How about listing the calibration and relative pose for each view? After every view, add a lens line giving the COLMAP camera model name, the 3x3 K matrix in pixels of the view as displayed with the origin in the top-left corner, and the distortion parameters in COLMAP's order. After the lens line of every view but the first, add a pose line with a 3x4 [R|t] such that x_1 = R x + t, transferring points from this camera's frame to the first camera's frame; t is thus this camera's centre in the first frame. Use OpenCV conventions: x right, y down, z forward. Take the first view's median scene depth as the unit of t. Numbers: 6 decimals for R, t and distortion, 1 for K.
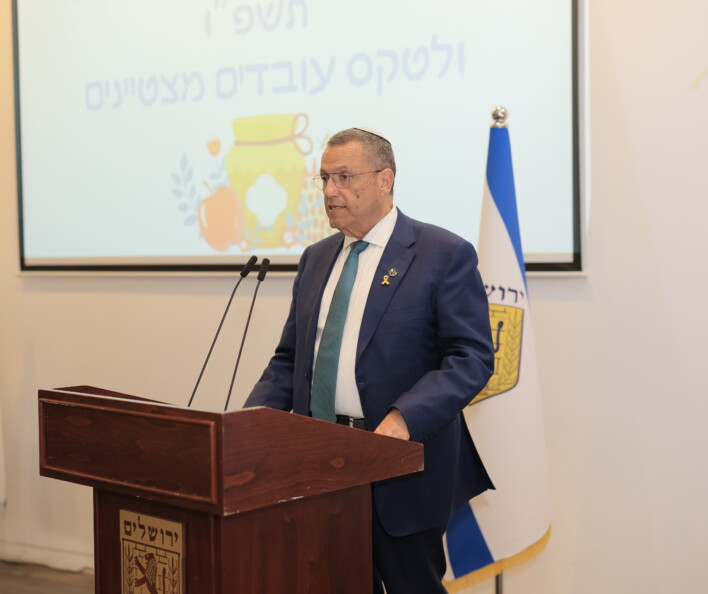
lens RADIAL K [[1179.3, 0, 354.0], [0, 1179.3, 295.0], [0, 0, 1]] dist [0.025465, 0.000000]
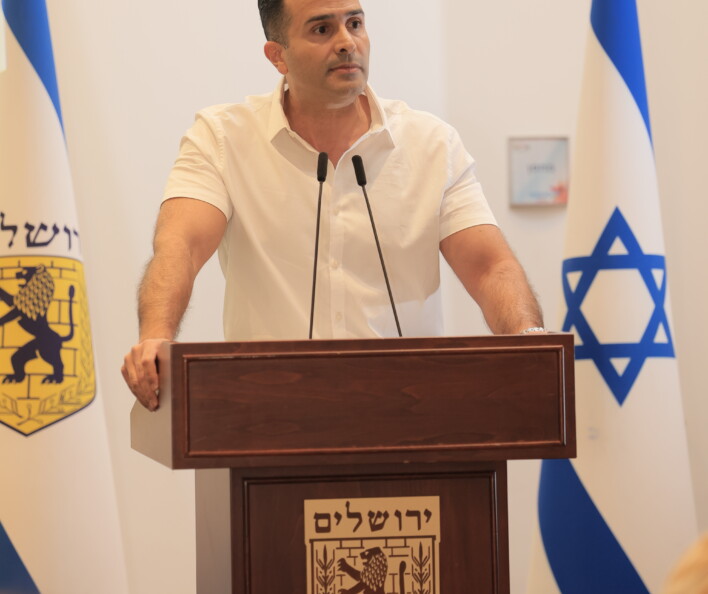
lens RADIAL K [[4149.5, 0, 355.2], [0, 4149.5, 296.7], [0, 0, 1]] dist [0.129893, 0.000000]
pose [[0.640473, -0.016304, 0.767808, -2.167961], [0.039014, 0.999174, -0.011327, 0.090301], [-0.766989, 0.037209, 0.640580, -0.660279]]
